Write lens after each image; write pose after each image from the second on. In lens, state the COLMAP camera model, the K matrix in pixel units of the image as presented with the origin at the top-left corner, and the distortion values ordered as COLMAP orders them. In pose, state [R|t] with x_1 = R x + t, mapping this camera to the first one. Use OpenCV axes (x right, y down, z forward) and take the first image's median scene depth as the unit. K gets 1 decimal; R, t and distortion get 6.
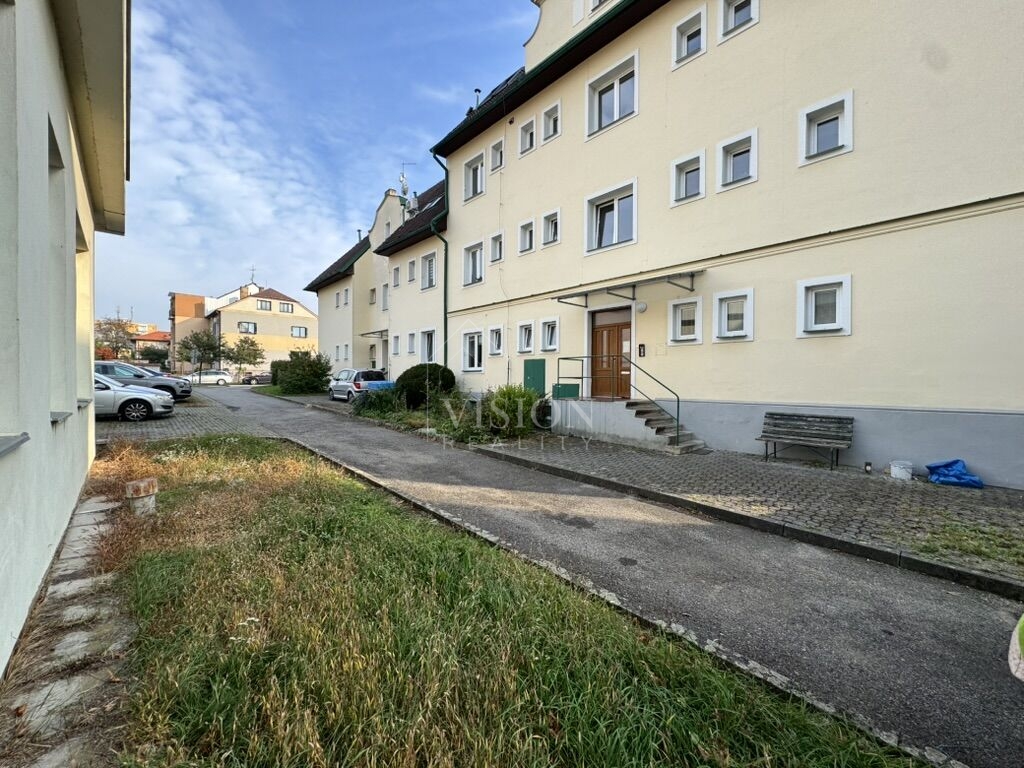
lens RADIAL K [[409.7, 0, 511.1], [0, 409.7, 384.8], [0, 0, 1]] dist [-0.001168, 0.000203]
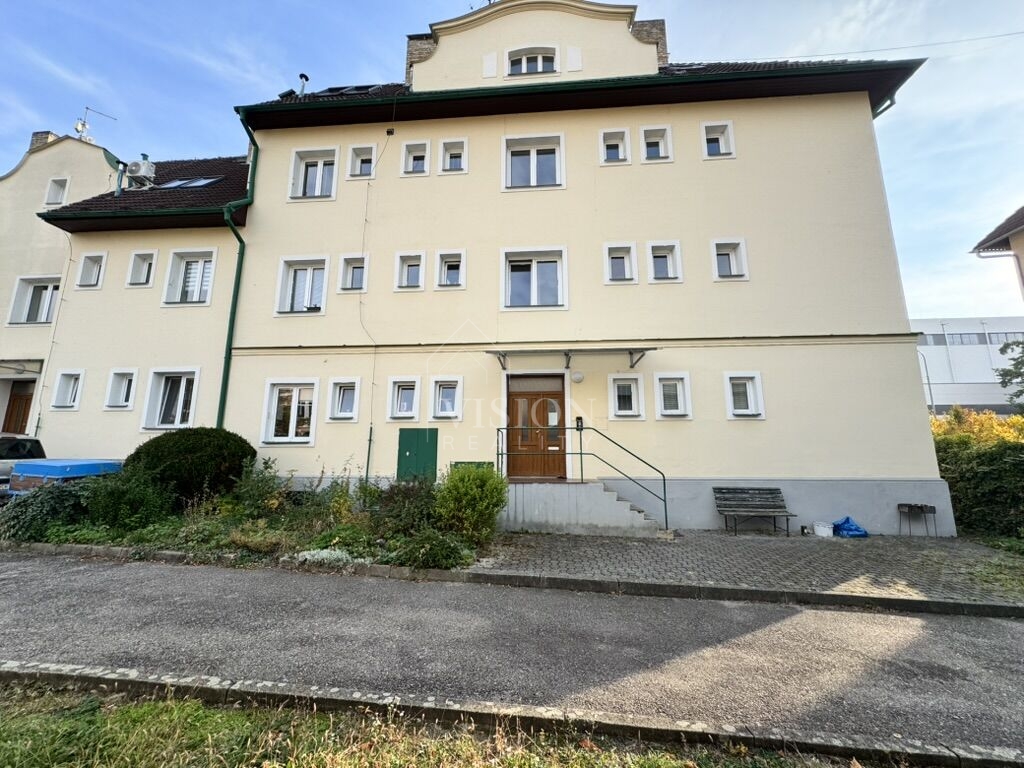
lens RADIAL K [[408.7, 0, 512.0], [0, 408.7, 384.0], [0, 0, 1]] dist [0.000452, -0.000434]
pose [[0.735316, 0.117761, 0.667415, -0.370039], [0.008772, 0.983052, -0.183117, -0.005282], [-0.677667, 0.140504, 0.721821, 0.395848]]
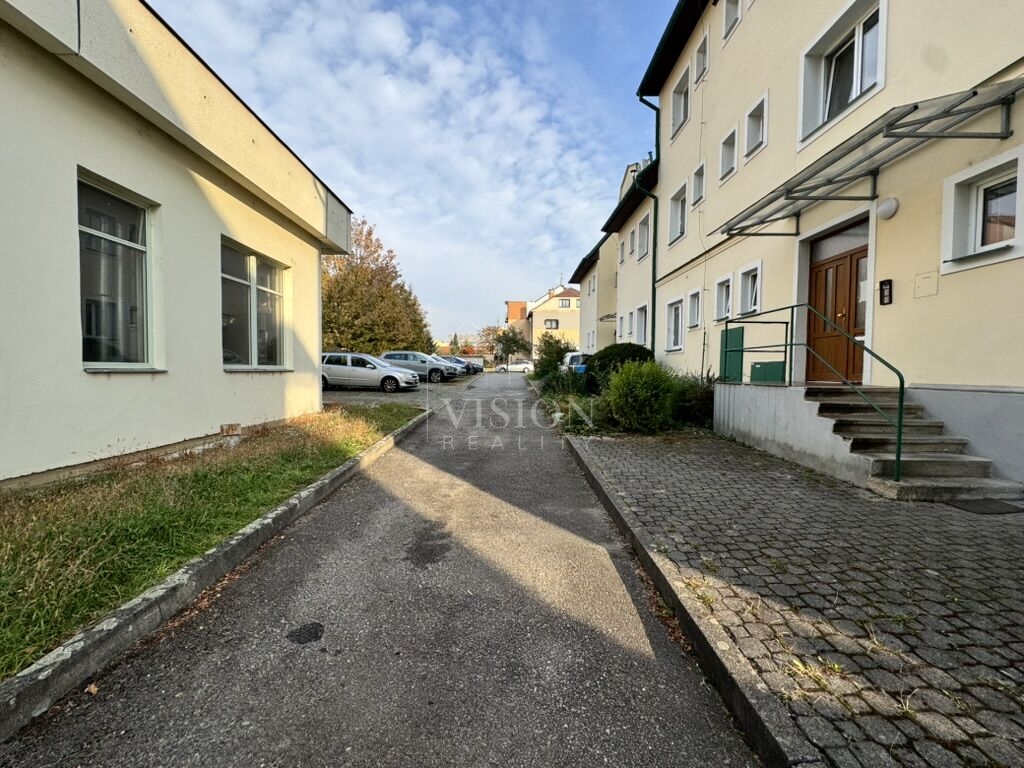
lens RADIAL K [[409.7, 0, 511.1], [0, 409.7, 384.8], [0, 0, 1]] dist [-0.001168, 0.000203]
pose [[0.732614, 0.025435, -0.680169, 0.298028], [-0.011525, 0.999622, 0.024968, 0.024004], [0.680547, -0.010453, 0.732630, 0.267297]]
